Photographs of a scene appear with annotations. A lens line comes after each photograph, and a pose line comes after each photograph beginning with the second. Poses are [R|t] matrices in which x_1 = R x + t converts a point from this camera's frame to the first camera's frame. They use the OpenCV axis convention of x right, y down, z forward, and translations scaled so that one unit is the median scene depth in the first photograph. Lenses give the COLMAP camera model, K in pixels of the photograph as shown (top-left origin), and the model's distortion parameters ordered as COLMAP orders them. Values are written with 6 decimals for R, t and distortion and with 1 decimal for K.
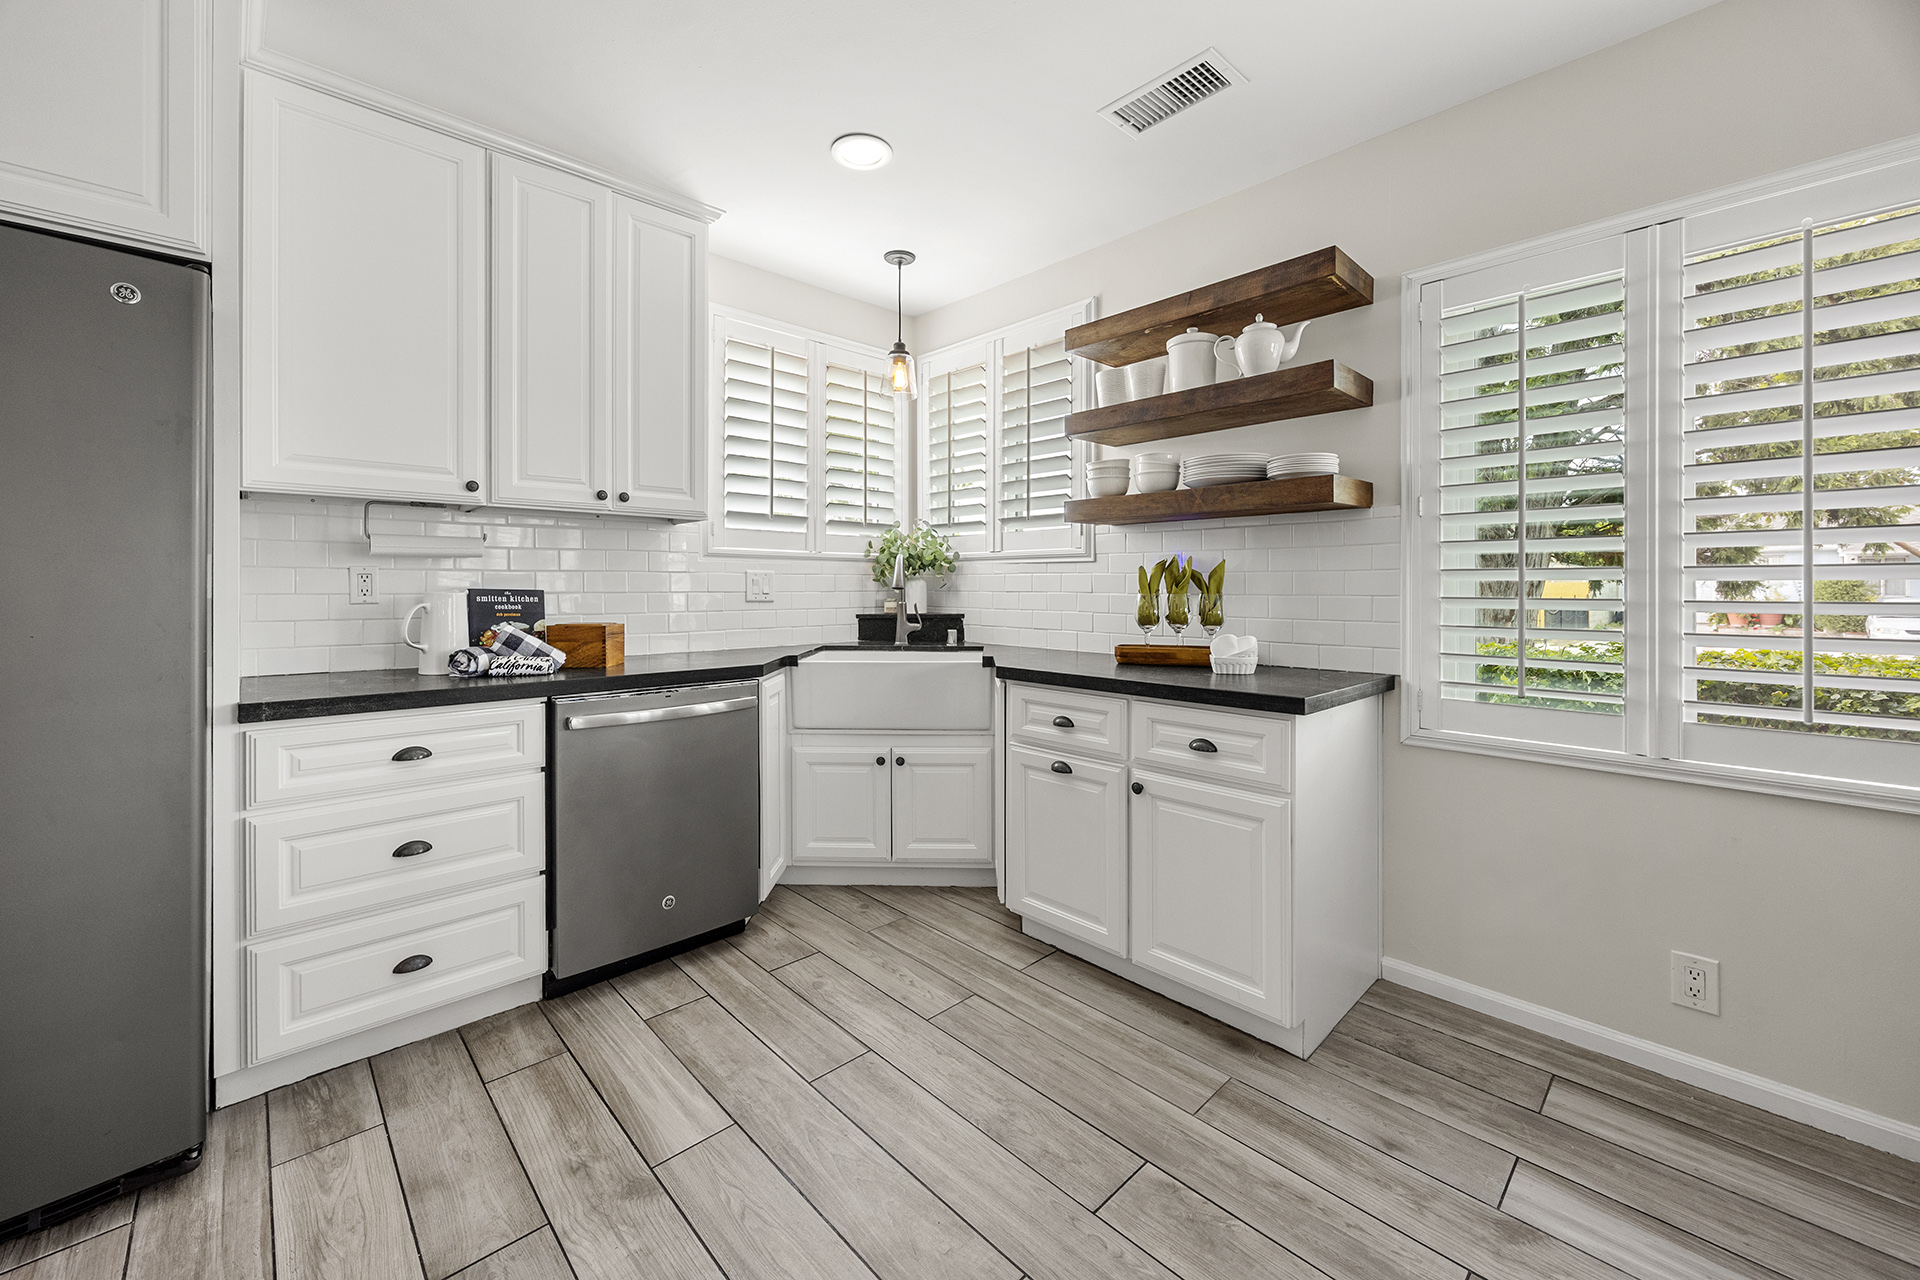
lens RADIAL K [[745.3, 0, 953.0], [0, 745.3, 591.5], [0, 0, 1]] dist [-0.006670, 0.000995]
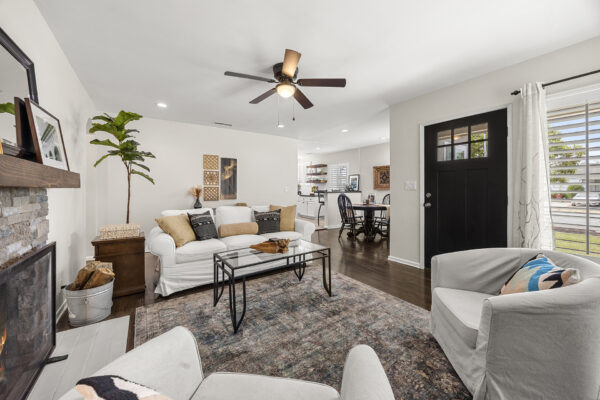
lens RADIAL K [[232.9, 0, 301.3], [0, 232.9, 188.9], [0, 0, 1]] dist [-0.006670, 0.000995]
pose [[0.985459, 0.002789, -0.169893, 0.807601], [-0.004530, 0.999941, -0.009862, 0.040740], [0.169856, 0.010488, 0.985413, -3.006218]]
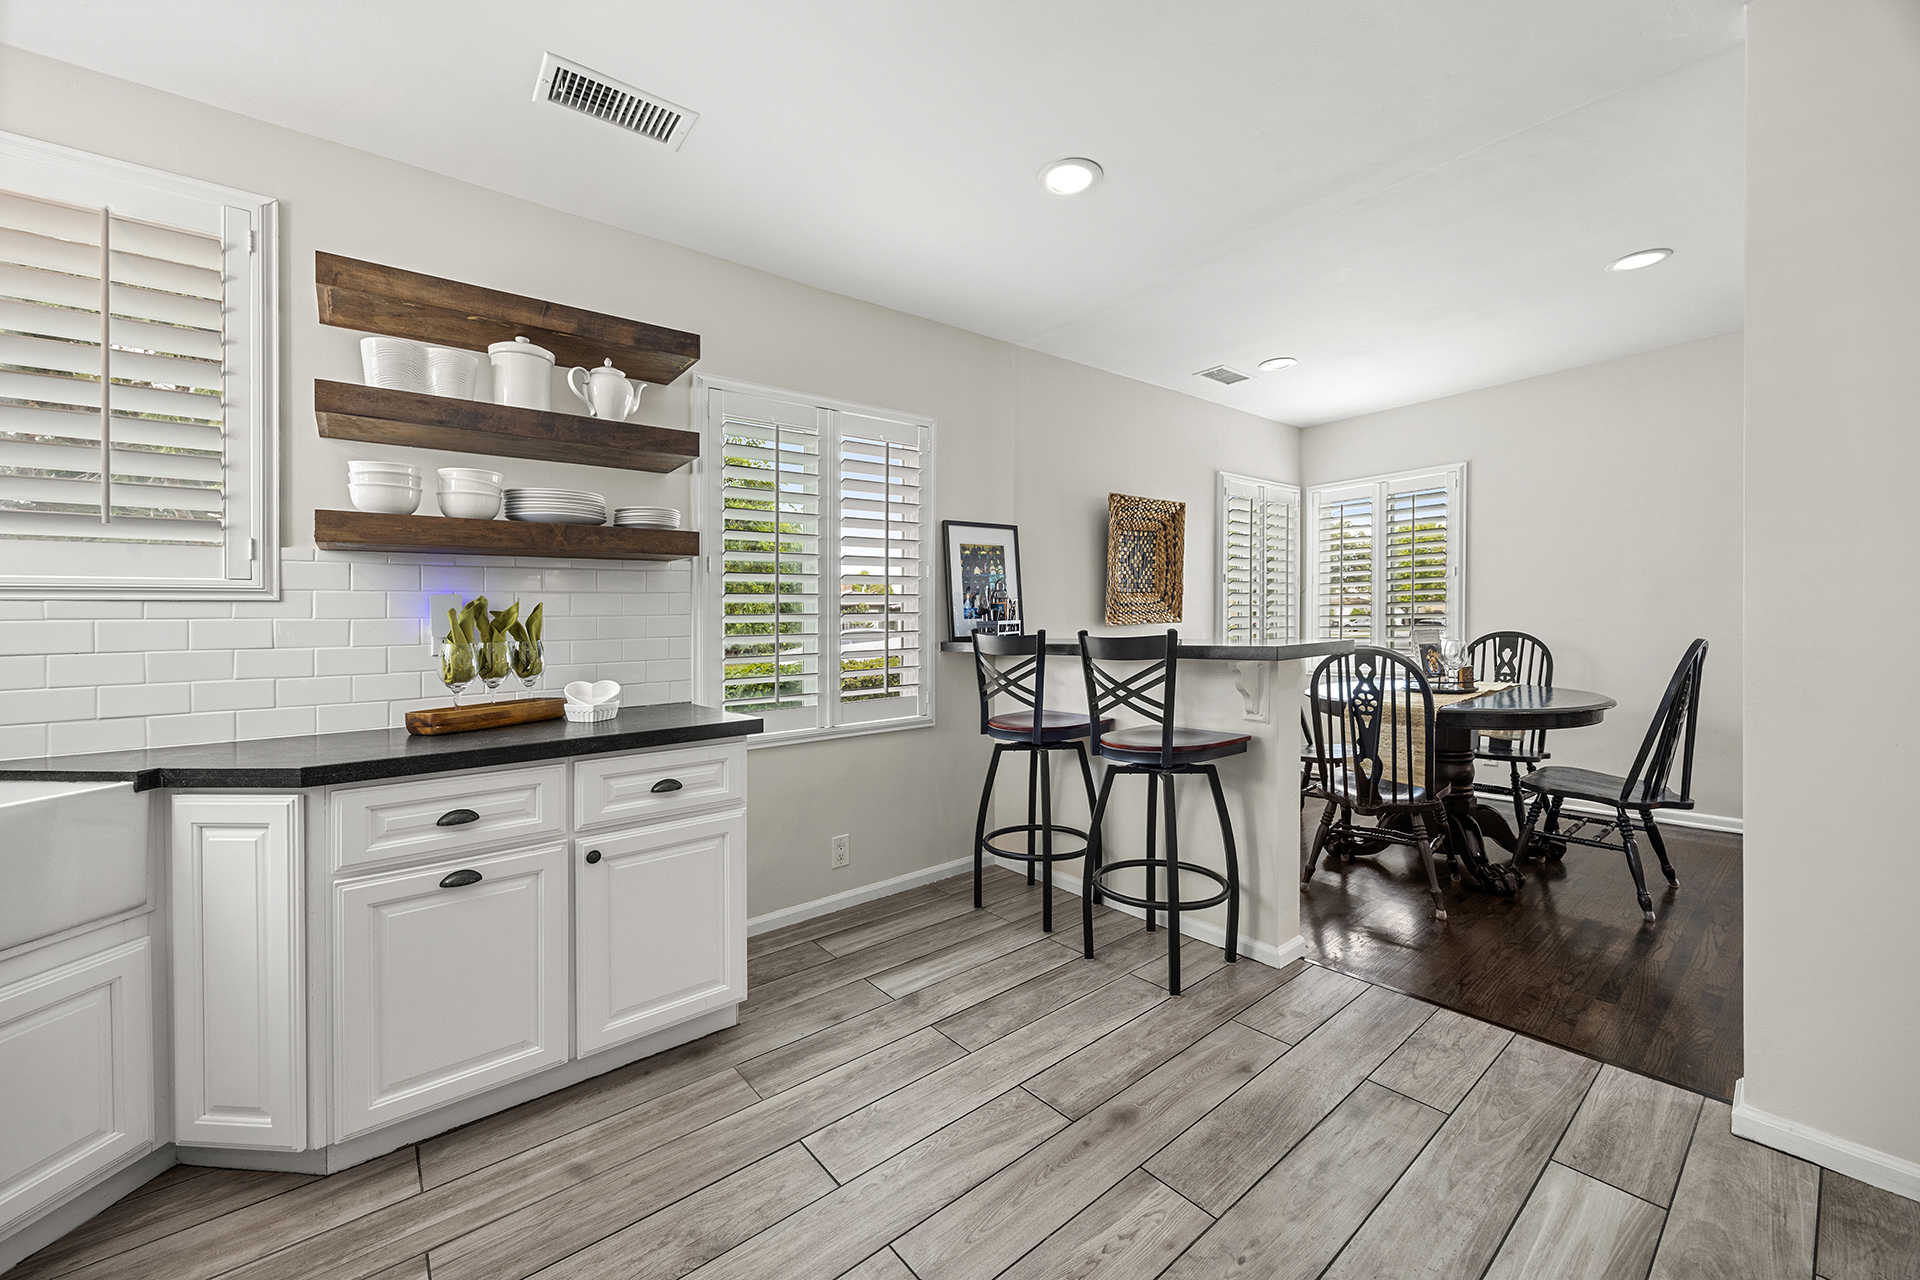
lens RADIAL K [[745.3, 0, 952.4], [0, 745.3, 653.9], [0, 0, 1]] dist [-0.006670, 0.000995]
pose [[0.077406, -0.045196, 0.995975, -0.544281], [0.032142, 0.998566, 0.042815, -0.003304], [-0.996481, 0.028699, 0.078748, 0.448249]]
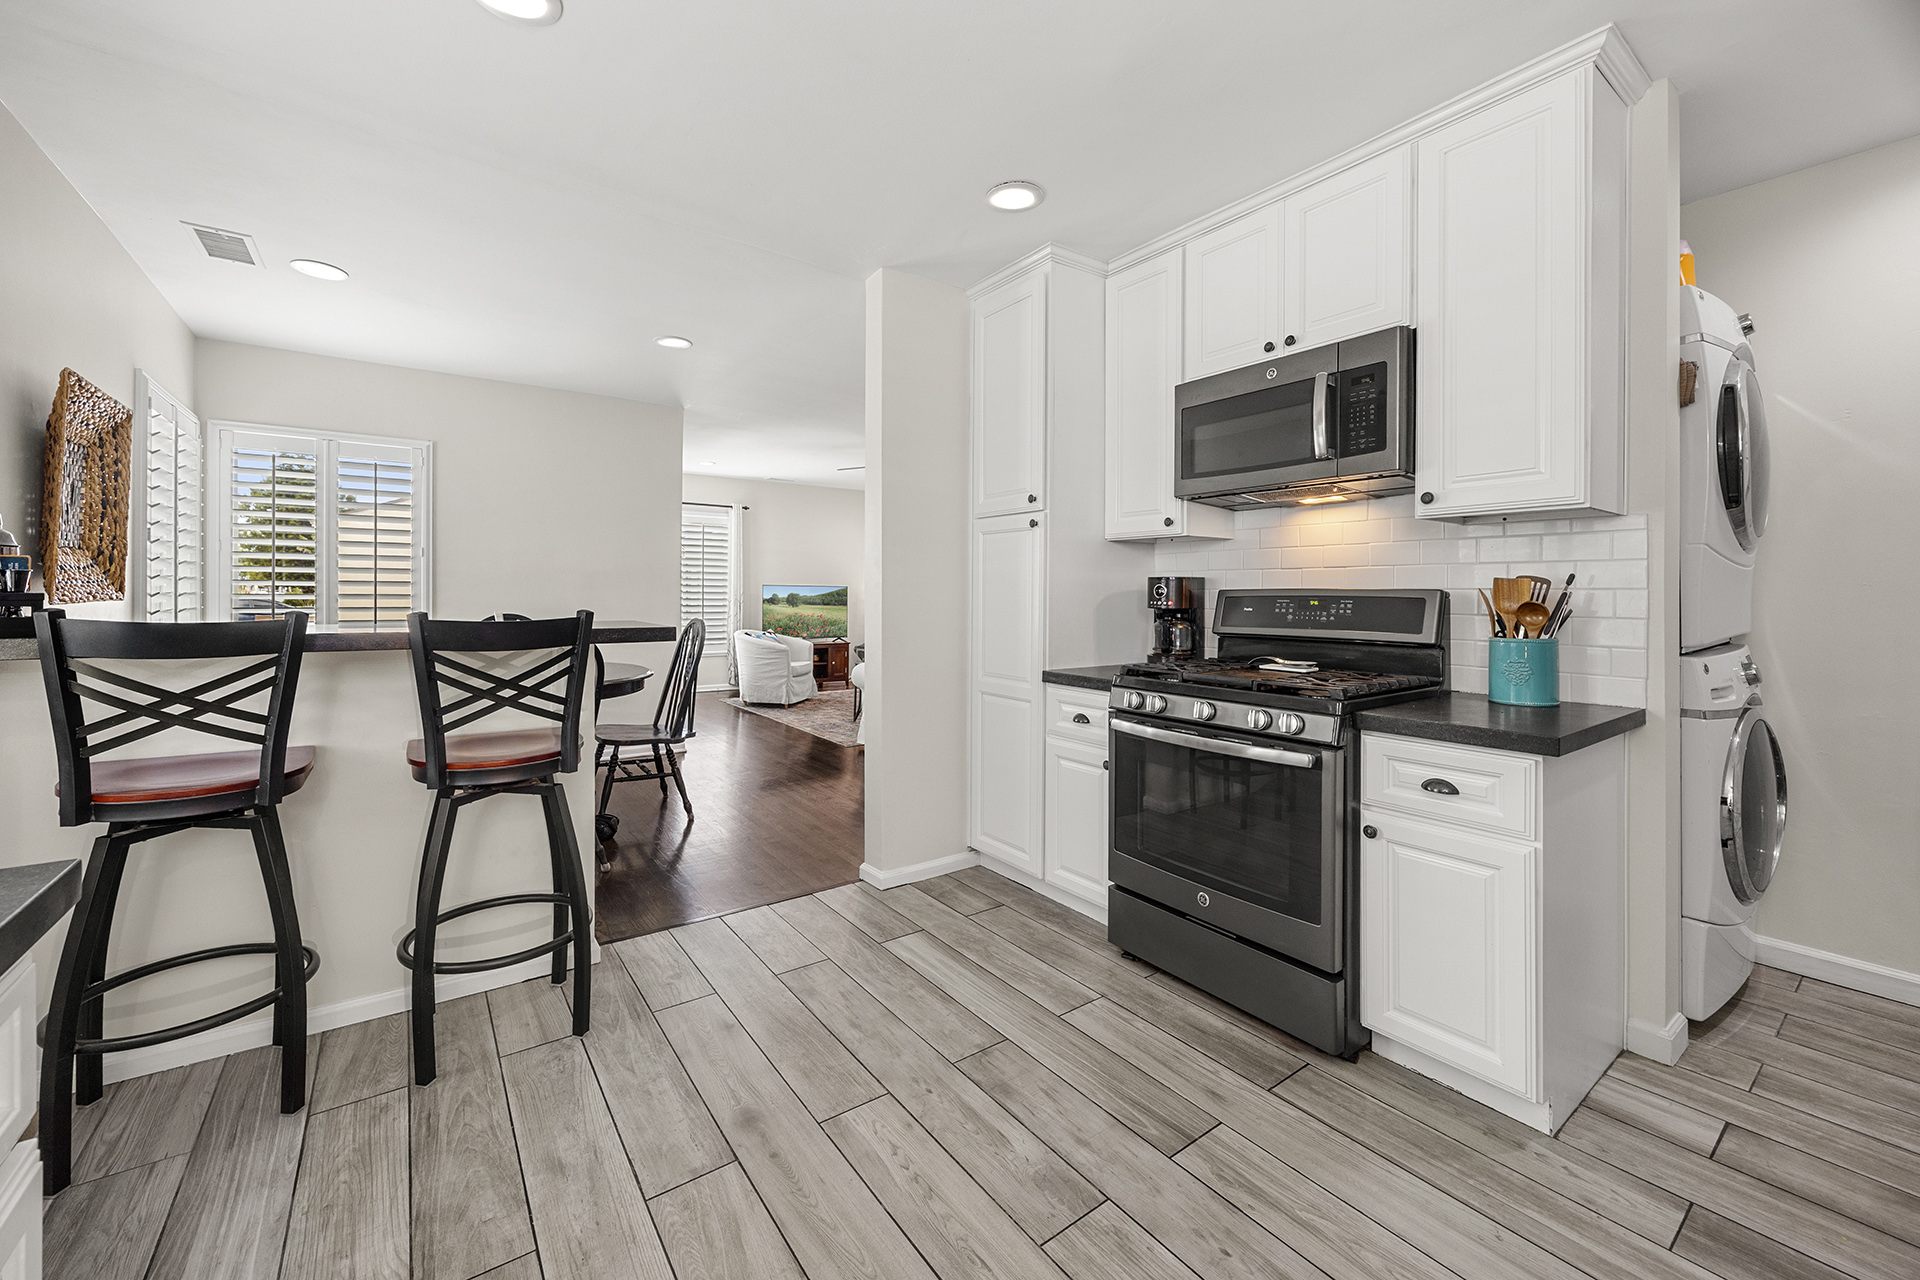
lens RADIAL K [[745.3, 0, 965.1], [0, 745.3, 633.8], [0, 0, 1]] dist [-0.006670, 0.000995]
pose [[-0.993005, -0.015620, 0.117037, -0.068350], [-0.008503, 0.998098, 0.061058, -0.013287], [-0.117768, 0.059635, -0.991249, 1.031824]]
